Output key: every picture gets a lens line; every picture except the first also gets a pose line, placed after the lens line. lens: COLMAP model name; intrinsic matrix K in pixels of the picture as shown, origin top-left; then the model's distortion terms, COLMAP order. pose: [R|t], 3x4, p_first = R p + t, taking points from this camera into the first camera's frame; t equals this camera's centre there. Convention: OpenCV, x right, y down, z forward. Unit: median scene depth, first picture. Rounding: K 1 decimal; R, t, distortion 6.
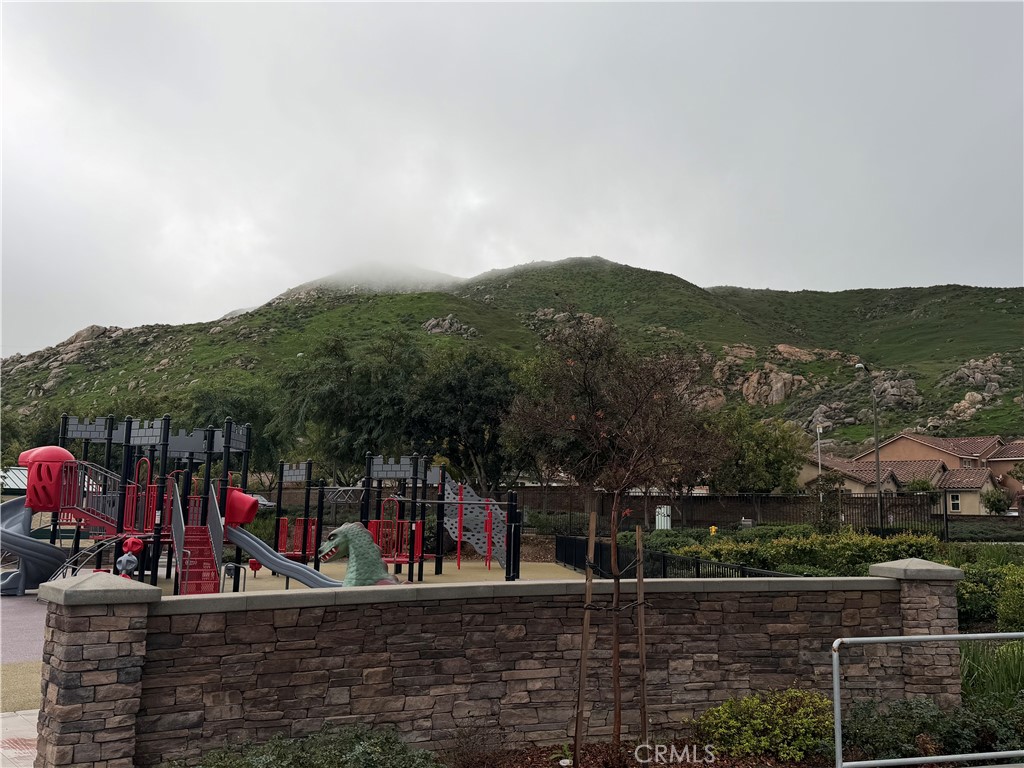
lens RADIAL K [[942.7, 0, 542.9], [0, 942.7, 386.5], [0, 0, 1]] dist [0.258372, -0.634785]
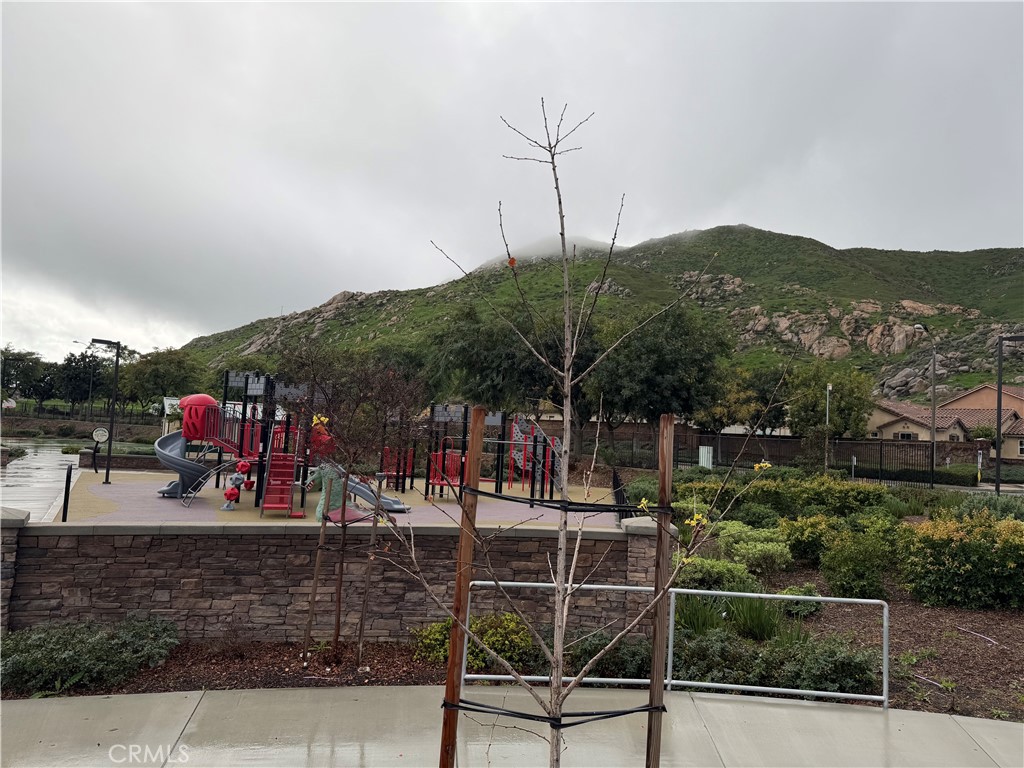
lens RADIAL K [[764.6, 0, 512.0], [0, 764.6, 384.0], [0, 0, 1]] dist [0.100133, -0.160071]
pose [[0.974582, 0.016297, -0.223438, 0.458046], [-0.002607, 0.998108, 0.061425, -0.059011], [0.224016, -0.059281, 0.972781, -0.001996]]
